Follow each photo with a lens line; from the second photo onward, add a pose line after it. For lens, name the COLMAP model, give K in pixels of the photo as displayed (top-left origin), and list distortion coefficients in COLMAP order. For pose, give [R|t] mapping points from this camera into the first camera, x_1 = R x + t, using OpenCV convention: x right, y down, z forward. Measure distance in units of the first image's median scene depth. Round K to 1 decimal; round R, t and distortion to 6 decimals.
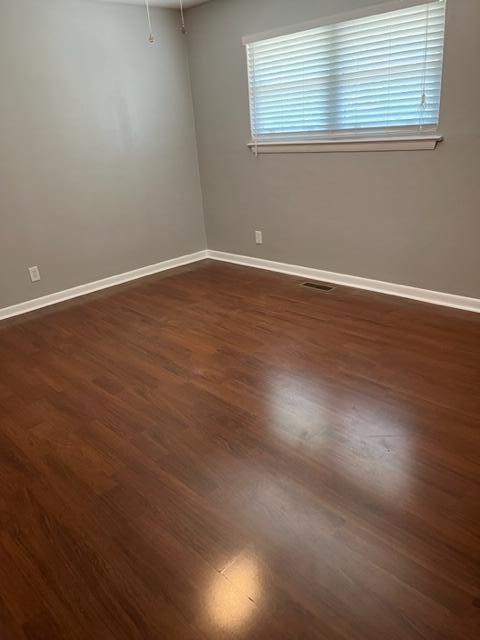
lens RADIAL K [[476.6, 0, 240.0], [0, 476.6, 320.0], [0, 0, 1]] dist [0.081651, -0.057715]
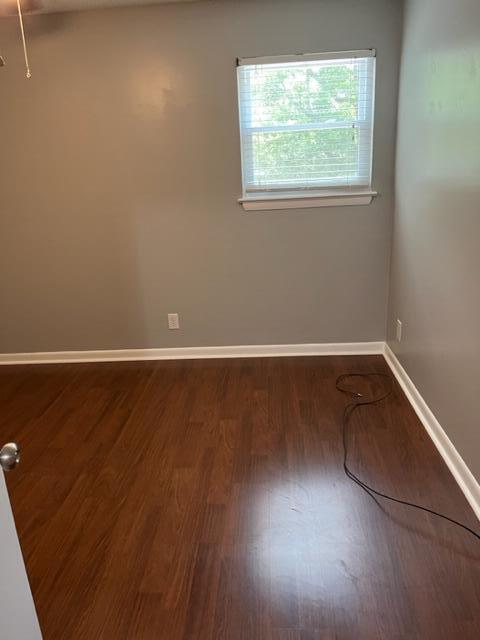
lens RADIAL K [[476.6, 0, 240.0], [0, 476.6, 320.0], [0, 0, 1]] dist [0.081651, -0.057715]
pose [[0.743155, -0.173446, 0.646249, -0.458219], [0.256141, 0.965995, -0.035287, -0.149187], [-0.618153, 0.191755, 0.762310, 0.438513]]
